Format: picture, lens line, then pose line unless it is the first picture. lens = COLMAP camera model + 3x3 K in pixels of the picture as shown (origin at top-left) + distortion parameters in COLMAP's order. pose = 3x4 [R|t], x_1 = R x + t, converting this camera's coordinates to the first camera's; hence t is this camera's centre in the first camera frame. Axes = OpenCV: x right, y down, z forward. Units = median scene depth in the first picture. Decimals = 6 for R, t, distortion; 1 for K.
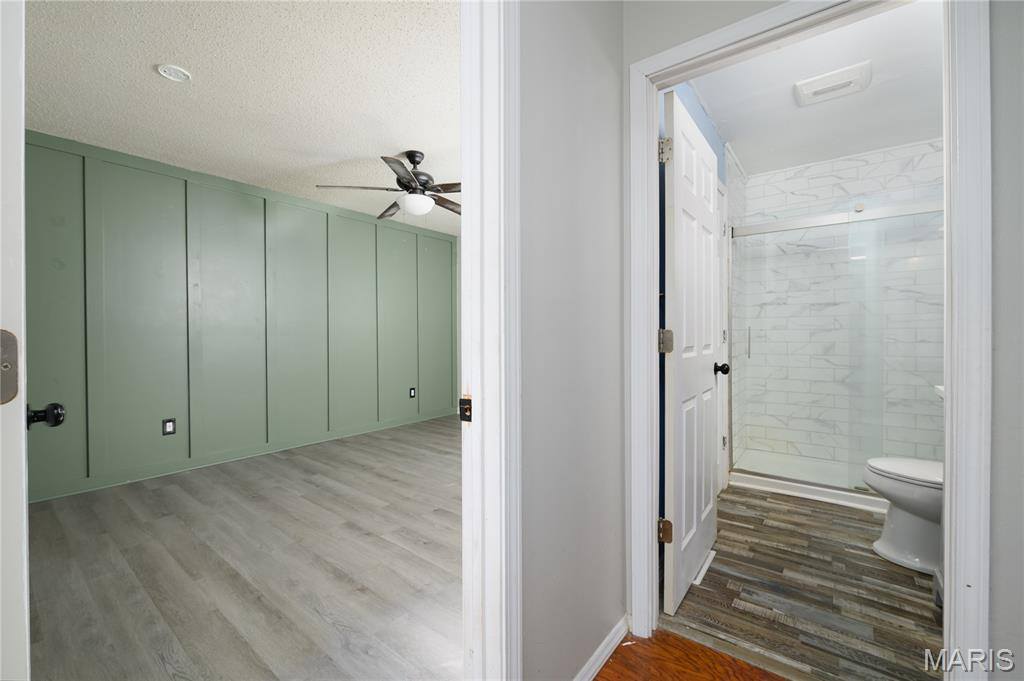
lens RADIAL K [[404.3, 0, 536.0], [0, 404.3, 333.8], [0, 0, 1]] dist [0.000552, -0.000092]
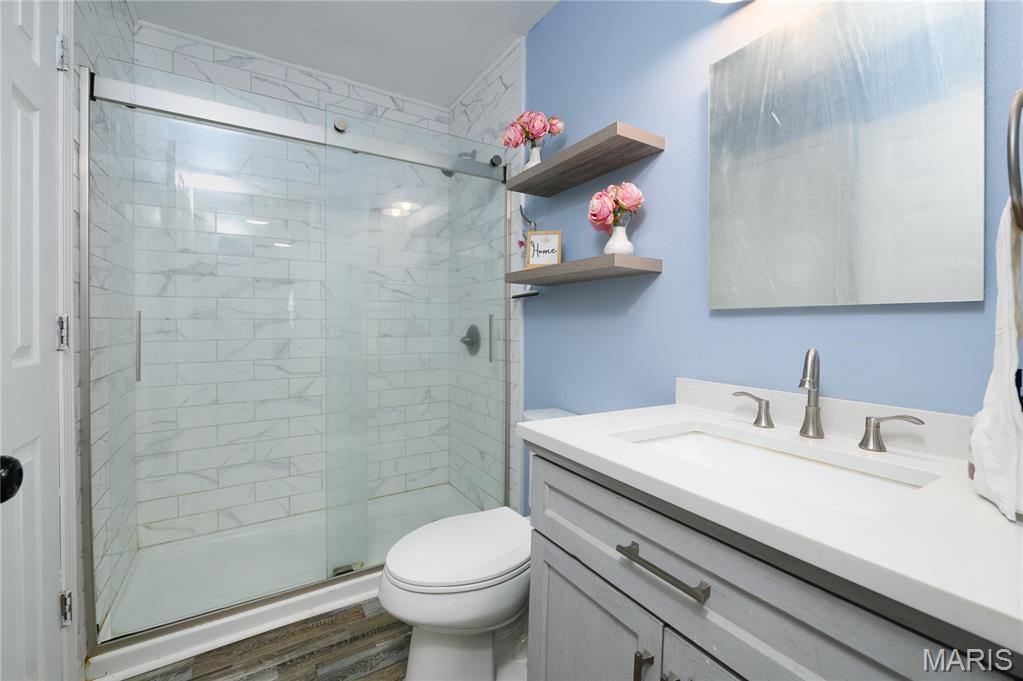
lens RADIAL K [[427.3, 0, 508.7], [0, 427.3, 328.2], [0, 0, 1]] dist [-0.017650, -0.000211]
pose [[0.378483, -0.006683, 0.925584, 0.225315], [-0.001609, 0.999968, 0.007878, -0.002918], [-0.925607, -0.004471, 0.378460, 0.396410]]
